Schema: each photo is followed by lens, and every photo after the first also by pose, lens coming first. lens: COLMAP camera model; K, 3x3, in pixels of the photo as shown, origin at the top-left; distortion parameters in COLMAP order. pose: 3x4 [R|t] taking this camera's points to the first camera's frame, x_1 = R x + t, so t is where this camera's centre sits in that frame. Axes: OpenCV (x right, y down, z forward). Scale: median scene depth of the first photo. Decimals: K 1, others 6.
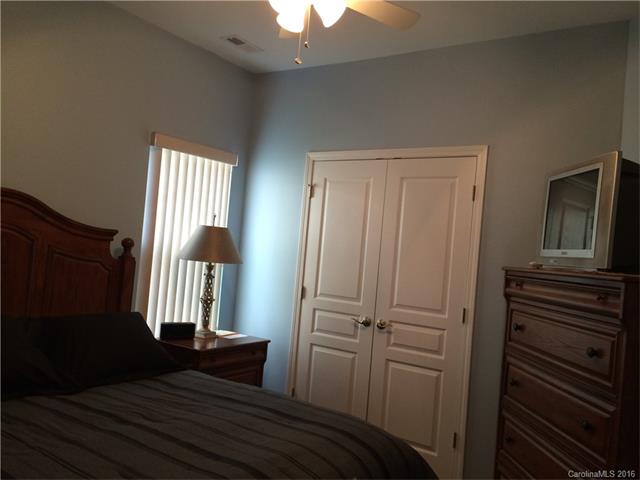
lens RADIAL K [[546.0, 0, 315.3], [0, 546.0, 238.7], [0, 0, 1]] dist [0.071962, -0.099272]
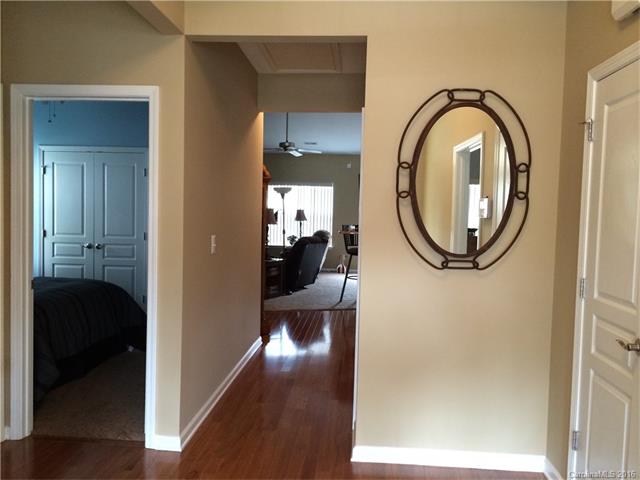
lens RADIAL K [[546.0, 0, 315.3], [0, 546.0, 238.7], [0, 0, 1]] dist [0.071962, -0.099272]
pose [[0.864966, -0.091780, 0.493367, -0.144938], [0.042964, 0.993067, 0.109413, -0.032167], [-0.499988, -0.073442, 0.862912, -0.859983]]
